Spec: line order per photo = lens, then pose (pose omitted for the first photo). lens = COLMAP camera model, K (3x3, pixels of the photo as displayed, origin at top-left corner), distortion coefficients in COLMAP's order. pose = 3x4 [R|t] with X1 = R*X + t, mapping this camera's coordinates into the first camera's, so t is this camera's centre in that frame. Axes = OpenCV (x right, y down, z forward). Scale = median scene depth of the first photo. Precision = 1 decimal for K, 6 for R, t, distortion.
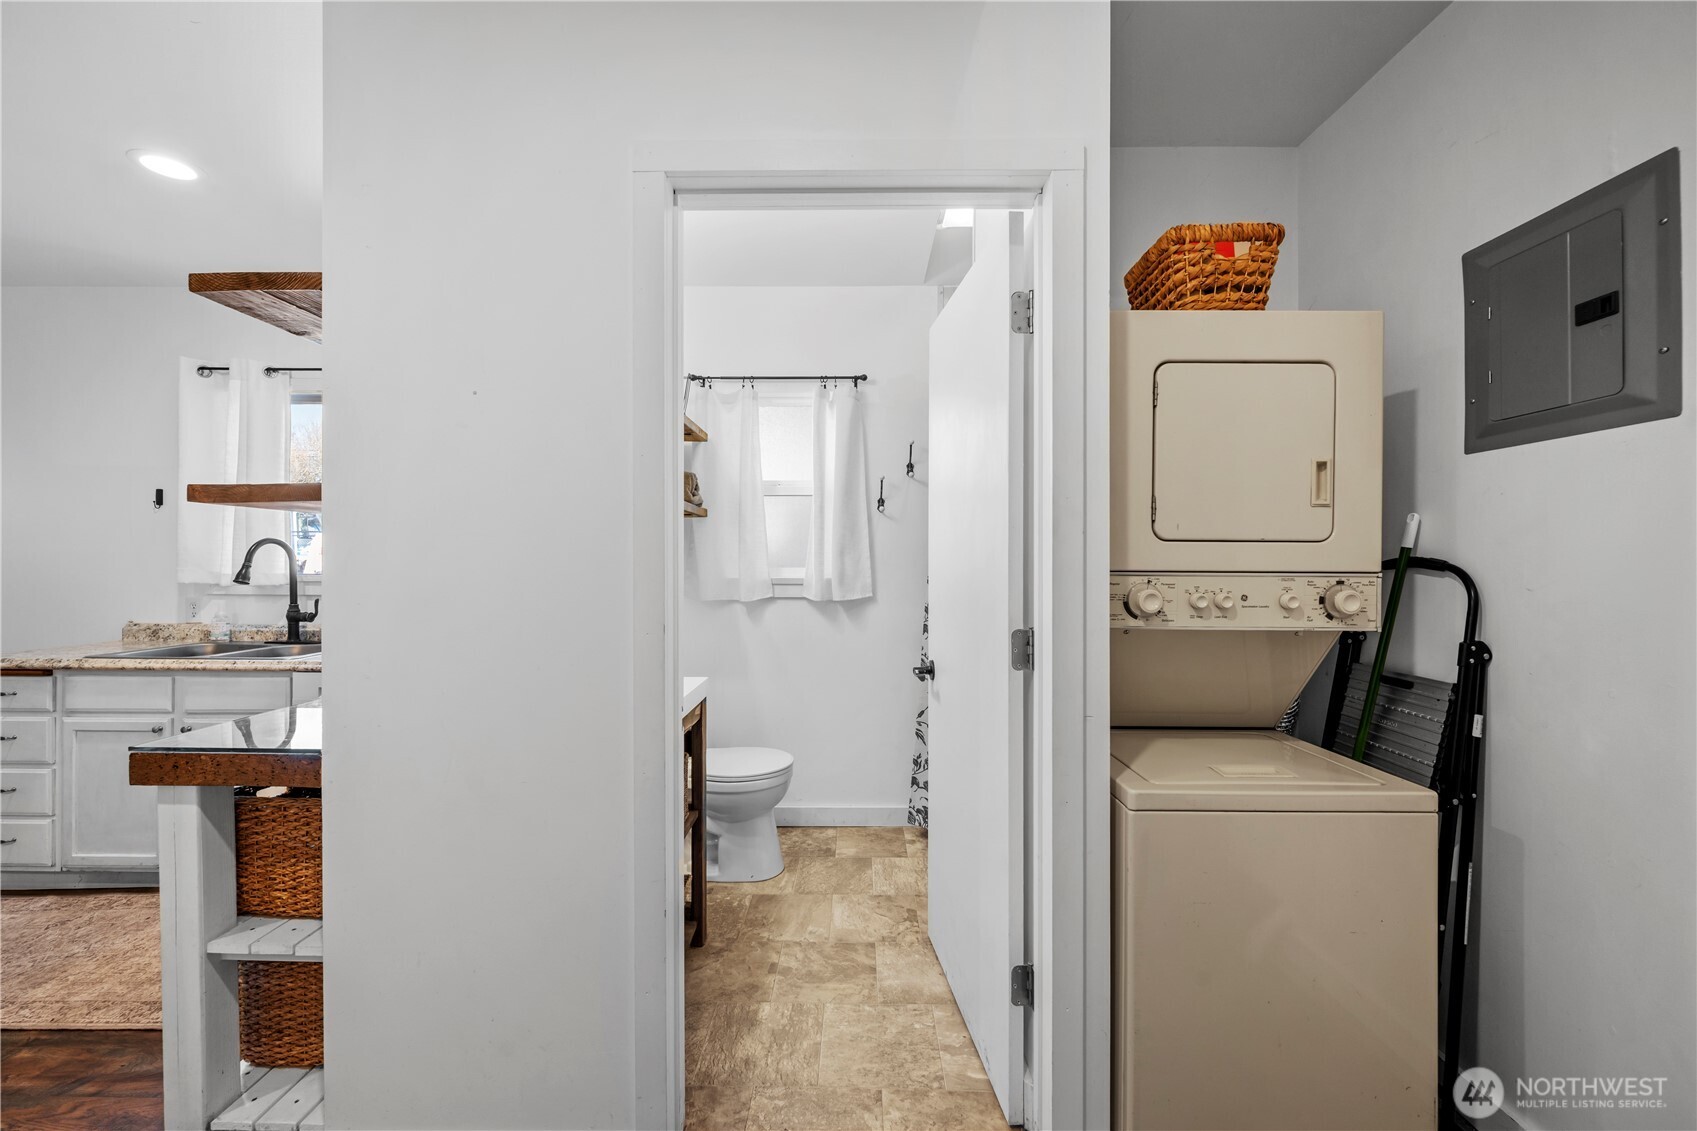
lens RADIAL K [[674.7, 0, 856.0], [0, 674.7, 567.1], [0, 0, 1]] dist [-0.002144, -0.000263]
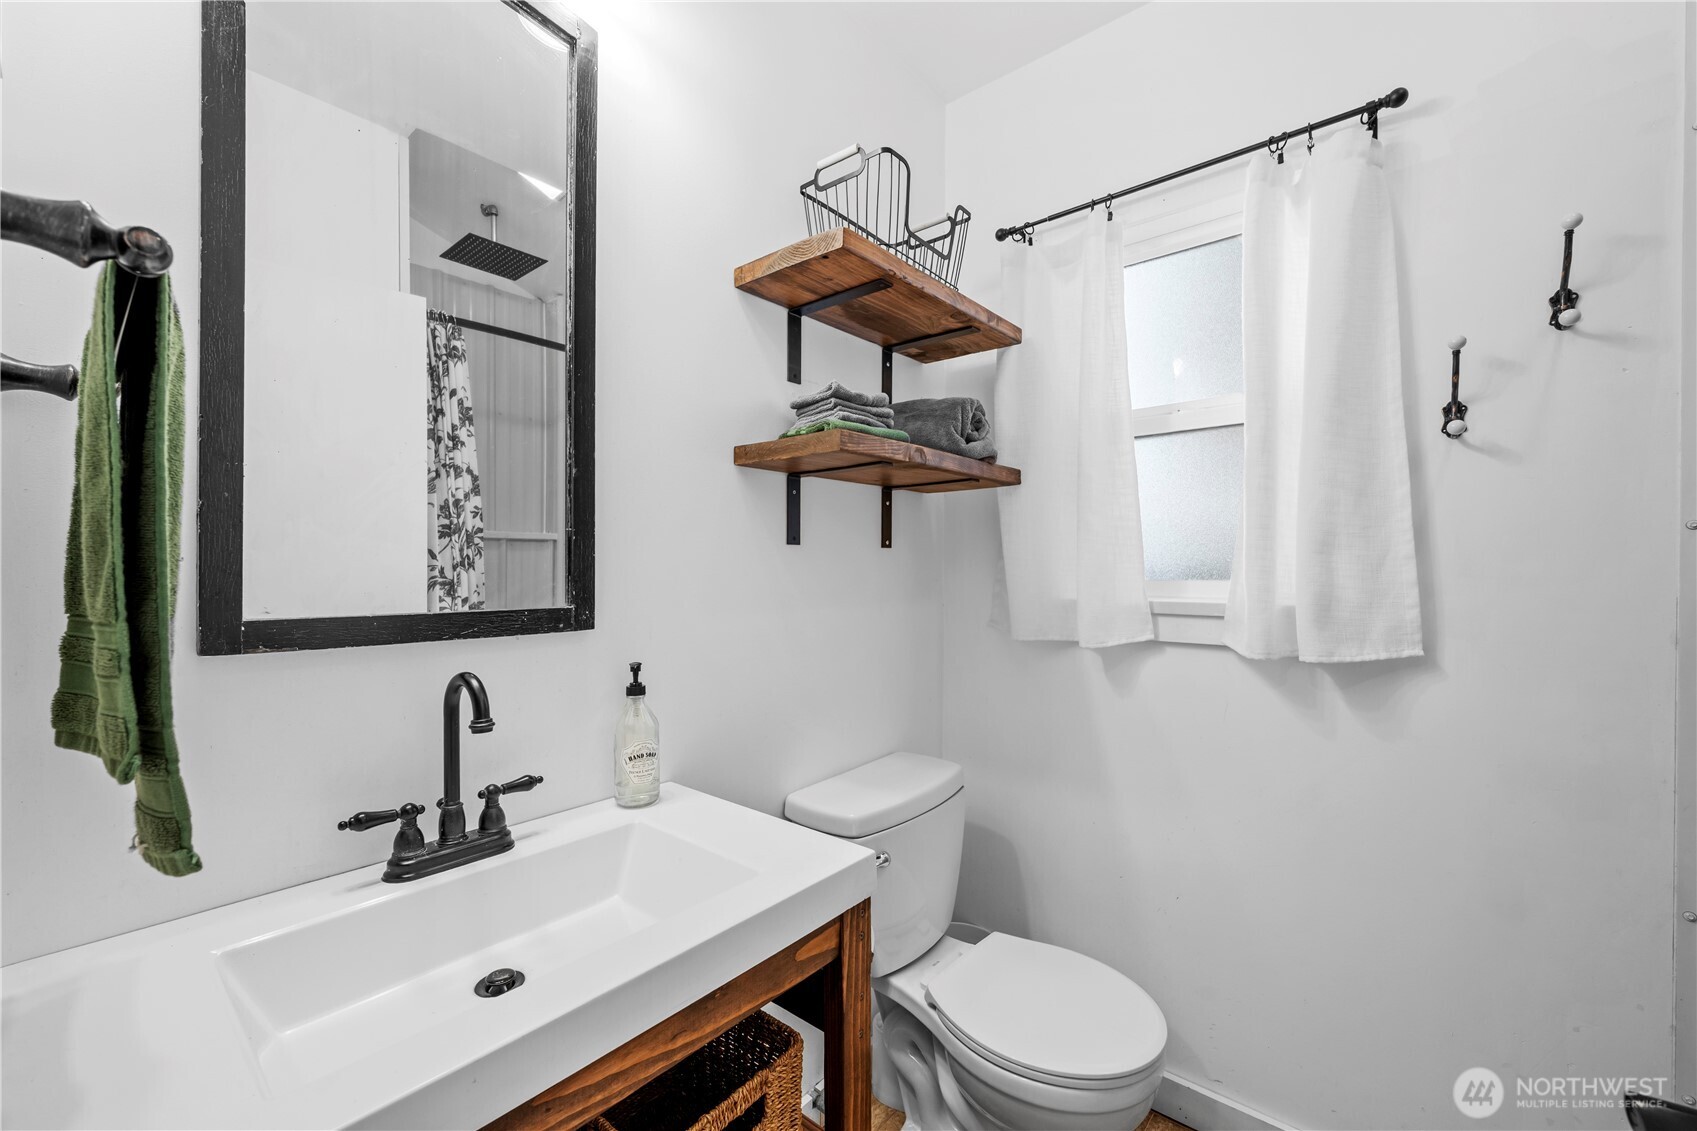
lens RADIAL K [[674.7, 0, 853.0], [0, 674.7, 576.9], [0, 0, 1]] dist [-0.002144, -0.000263]
pose [[0.768547, 0.005980, -0.639766, 0.095372], [-0.004553, 0.999982, 0.003877, -0.012332], [0.639777, -0.000067, 0.768560, 2.338827]]
